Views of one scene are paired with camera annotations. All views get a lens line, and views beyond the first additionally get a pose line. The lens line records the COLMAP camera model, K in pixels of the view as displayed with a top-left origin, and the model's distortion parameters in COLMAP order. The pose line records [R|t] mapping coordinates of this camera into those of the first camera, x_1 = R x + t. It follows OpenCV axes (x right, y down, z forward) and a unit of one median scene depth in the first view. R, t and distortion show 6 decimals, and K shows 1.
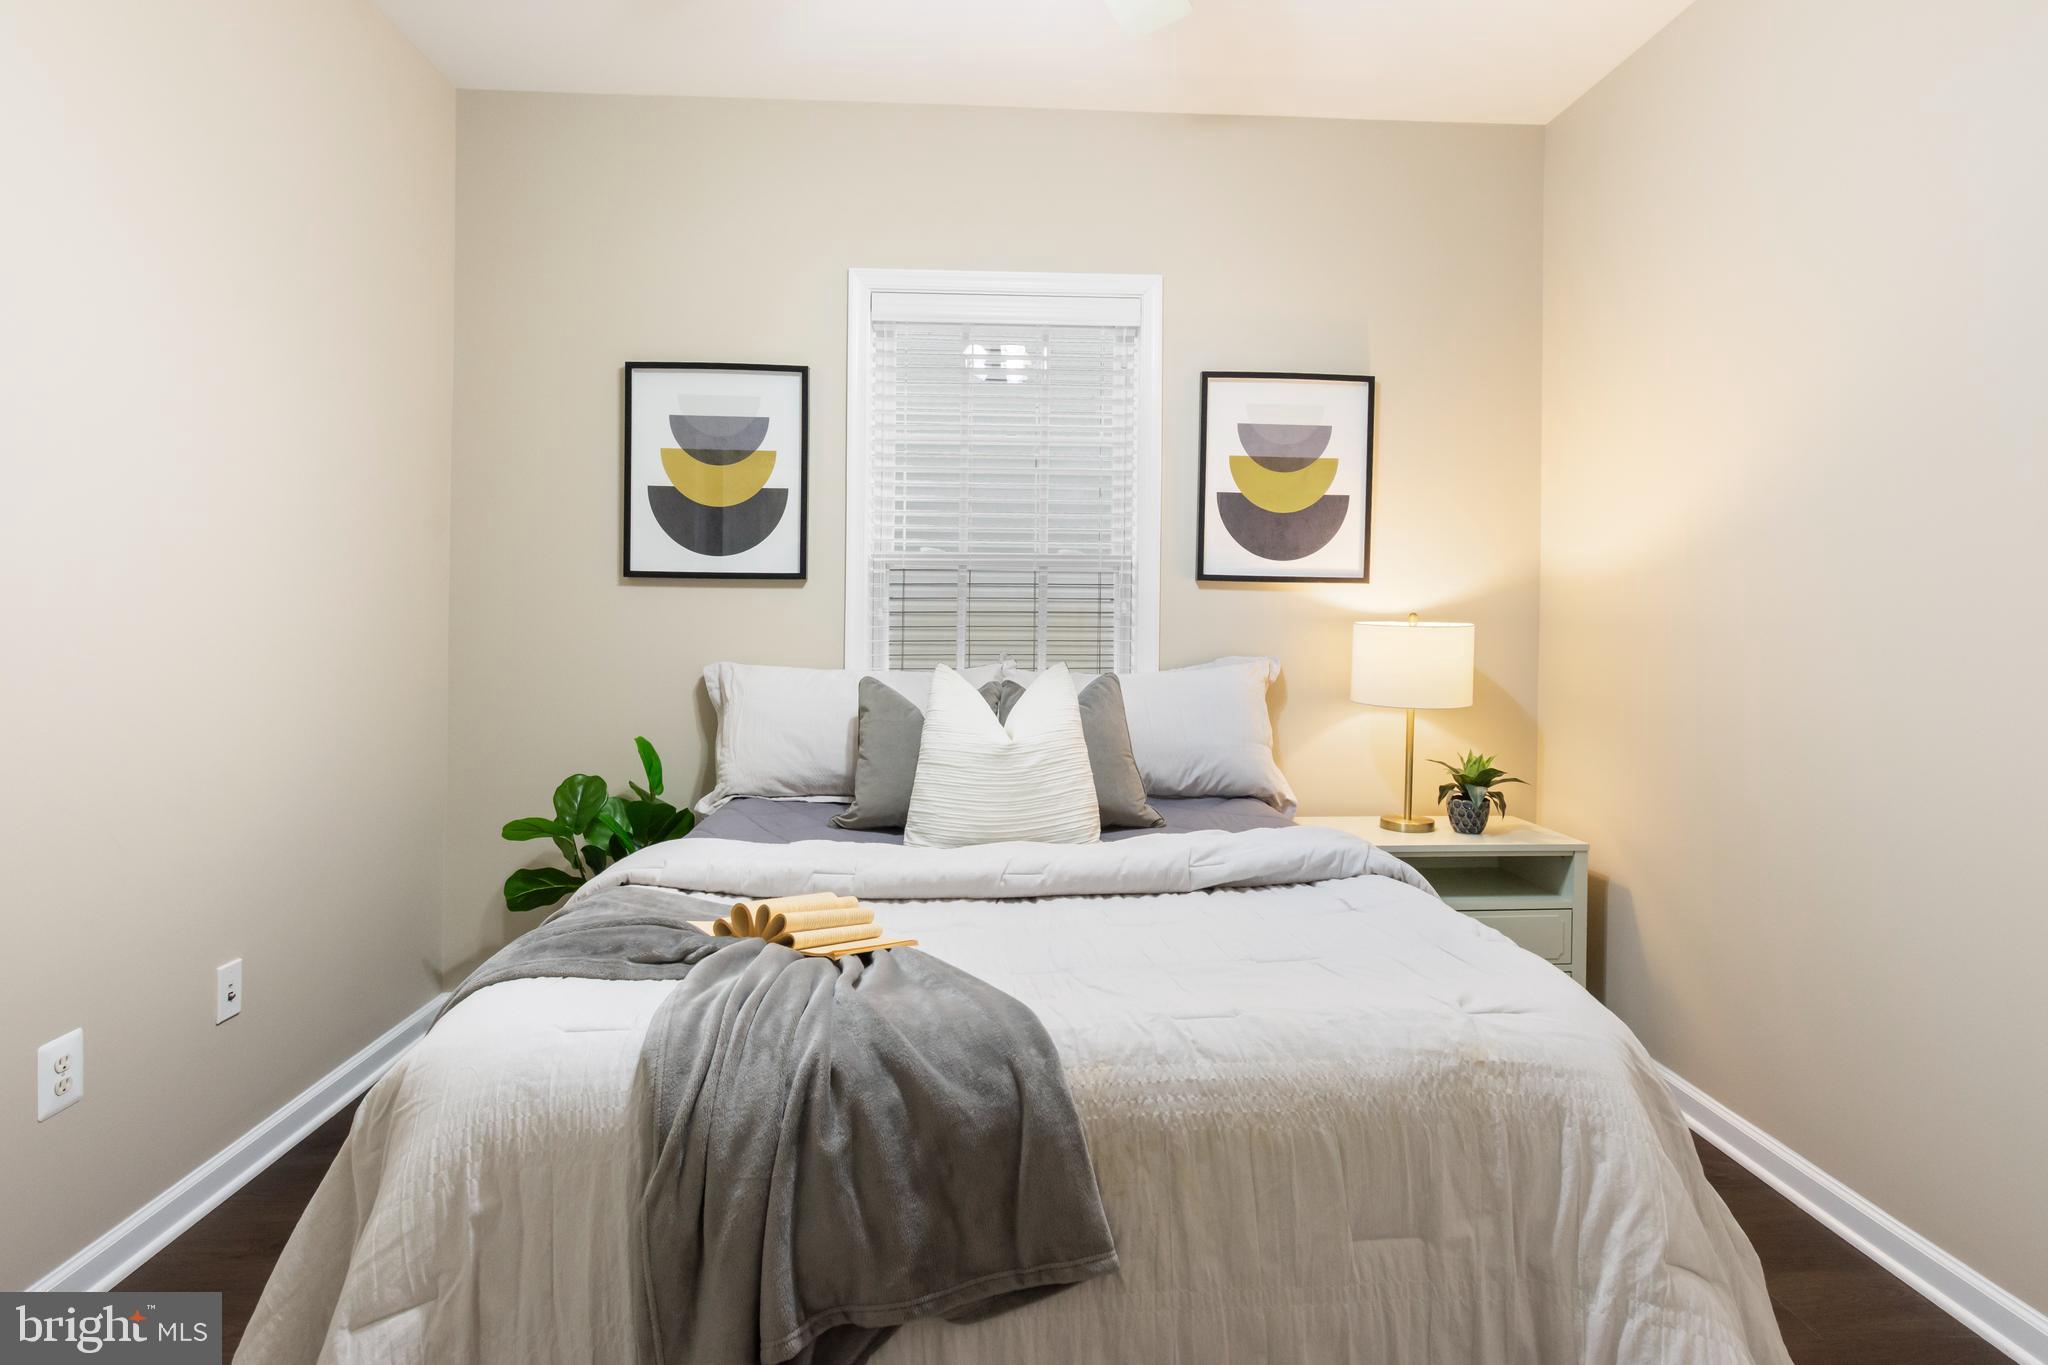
lens RADIAL K [[1045.4, 0, 1043.3], [0, 1045.4, 639.2], [0, 0, 1]] dist [-0.001320, -0.001000]
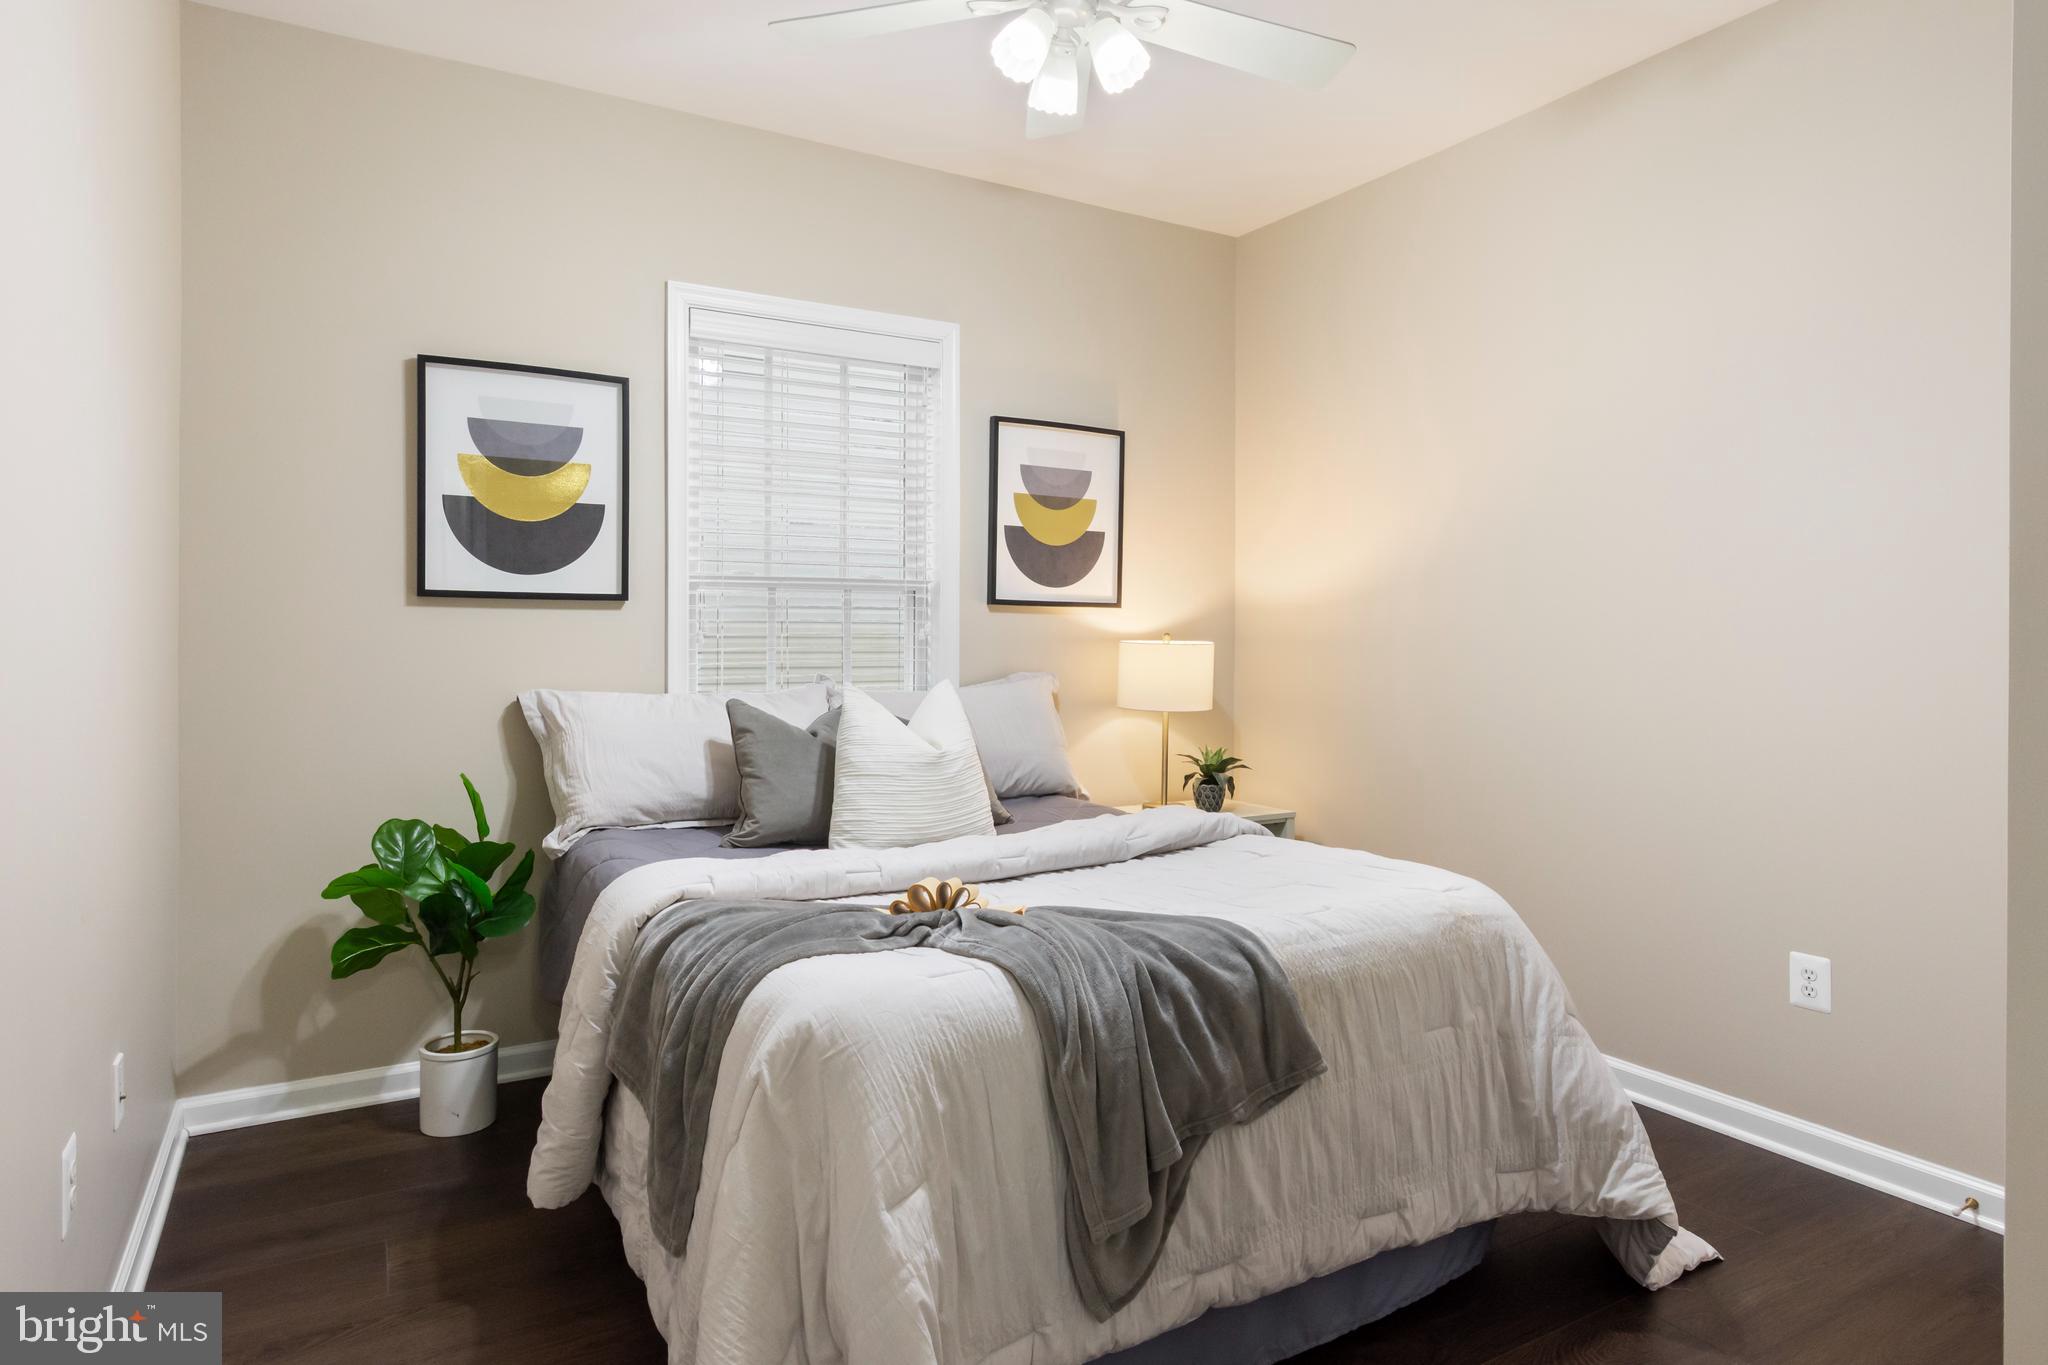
lens RADIAL K [[1145.8, 0, 1023.2], [0, 1145.8, 669.8], [0, 0, 1]] dist [-0.000207, -0.001539]
pose [[0.893335, -0.018533, 0.449008, -0.401981], [0.014237, 0.999815, 0.012941, -0.002408], [-0.449165, -0.005168, 0.893434, -0.109651]]
